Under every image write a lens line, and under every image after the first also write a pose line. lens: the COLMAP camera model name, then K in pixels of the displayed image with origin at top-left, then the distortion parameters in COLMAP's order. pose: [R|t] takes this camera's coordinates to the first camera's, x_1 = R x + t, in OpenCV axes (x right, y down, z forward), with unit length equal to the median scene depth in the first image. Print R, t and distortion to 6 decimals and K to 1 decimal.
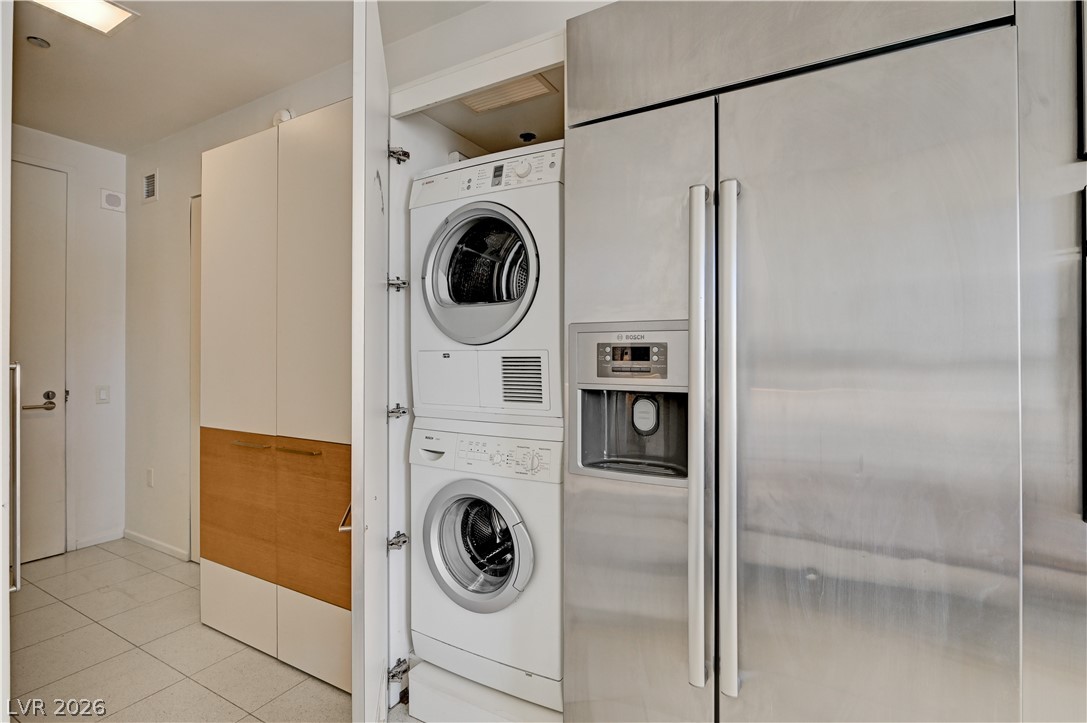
lens RADIAL K [[516.6, 0, 543.3], [0, 516.6, 356.0], [0, 0, 1]] dist [0.000610, -0.000022]
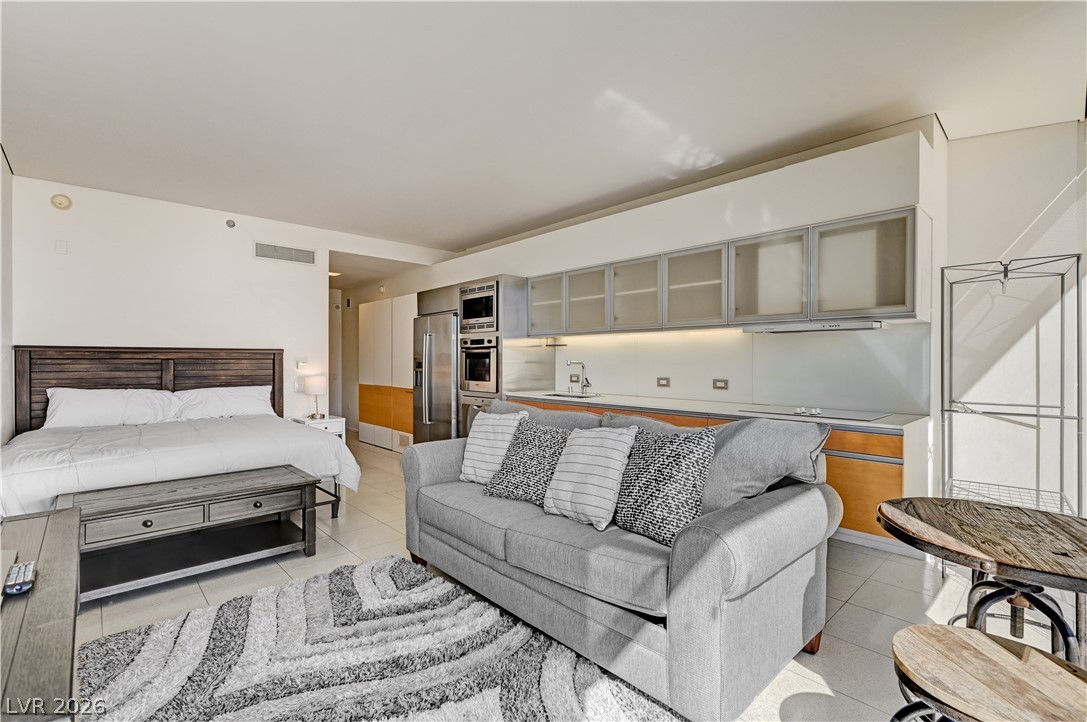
lens RADIAL K [[493.6, 0, 543.5], [0, 493.6, 361.0], [0, 0, 1]] dist [0.001275, 0.000332]
pose [[0.953108, 0.000854, -0.302630, 1.474903], [-0.000130, 0.999997, 0.002414, -0.023984], [0.302631, -0.002261, 0.953105, -1.720177]]
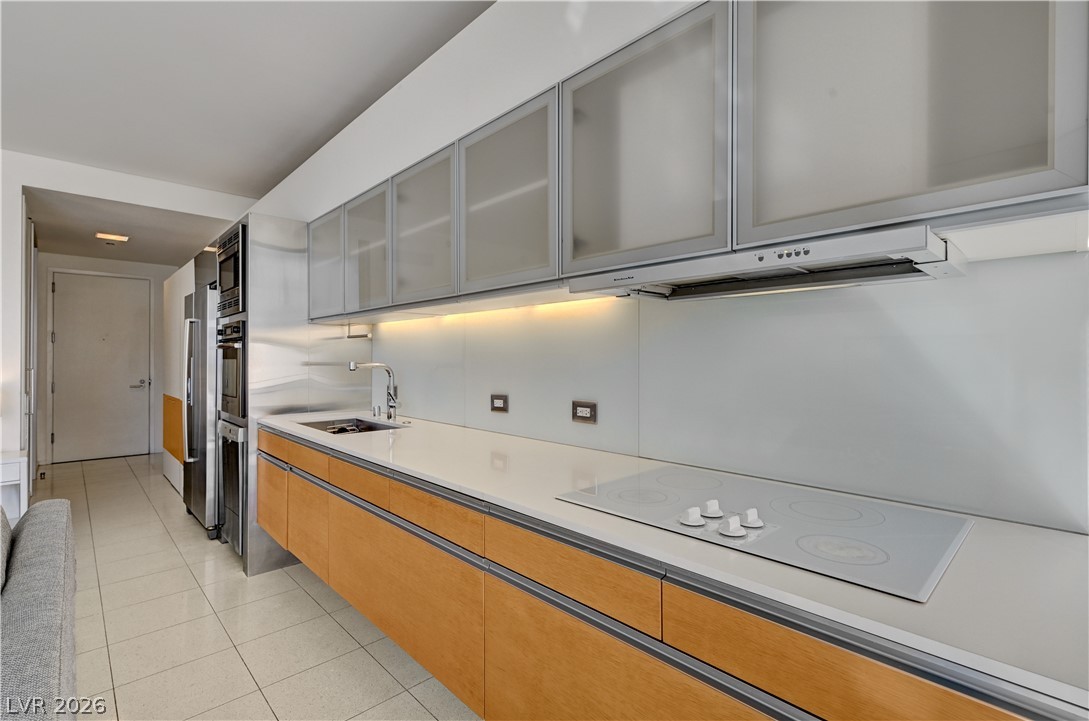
lens RADIAL K [[501.5, 0, 547.6], [0, 501.5, 358.4], [0, 0, 1]] dist [0.002759, 0.000529]
pose [[0.958800, -0.000560, -0.284081, 1.724050], [0.000995, 0.999999, 0.001387, -0.031636], [0.284080, -0.001613, 0.958799, -0.744081]]
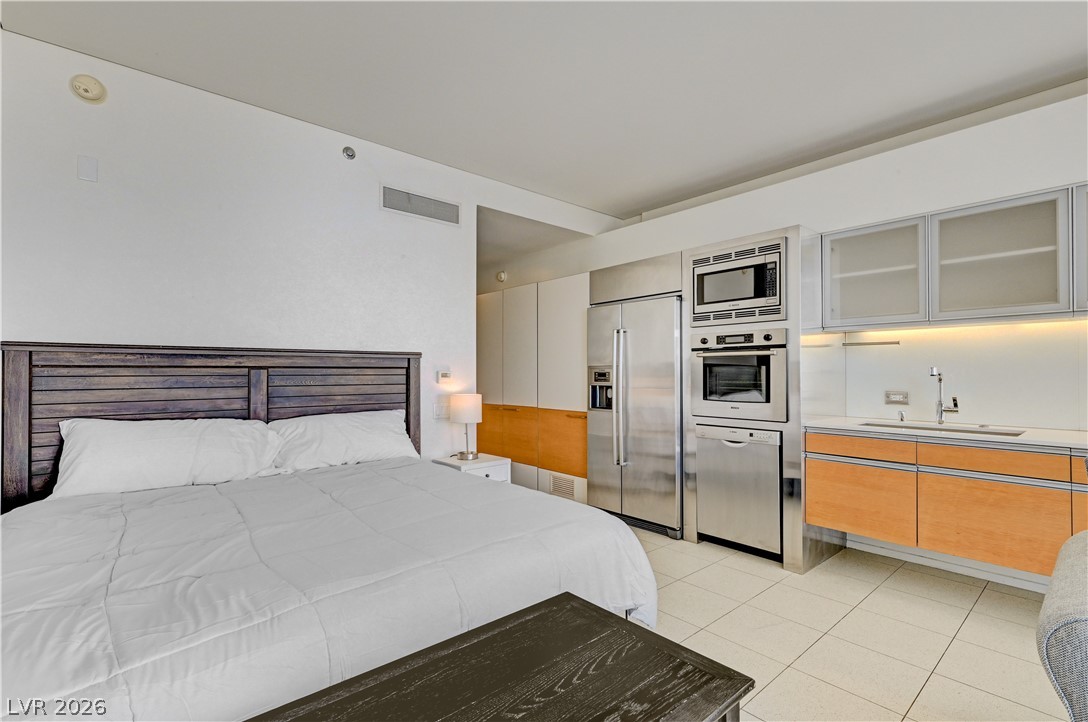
lens RADIAL K [[498.1, 0, 544.5], [0, 498.1, 368.5], [0, 0, 1]] dist [0.002007, 0.000206]
pose [[0.943892, -0.005750, -0.330205, 0.475506], [0.003379, 0.999964, -0.007754, -0.012842], [0.330237, 0.006203, 0.943878, -1.187689]]
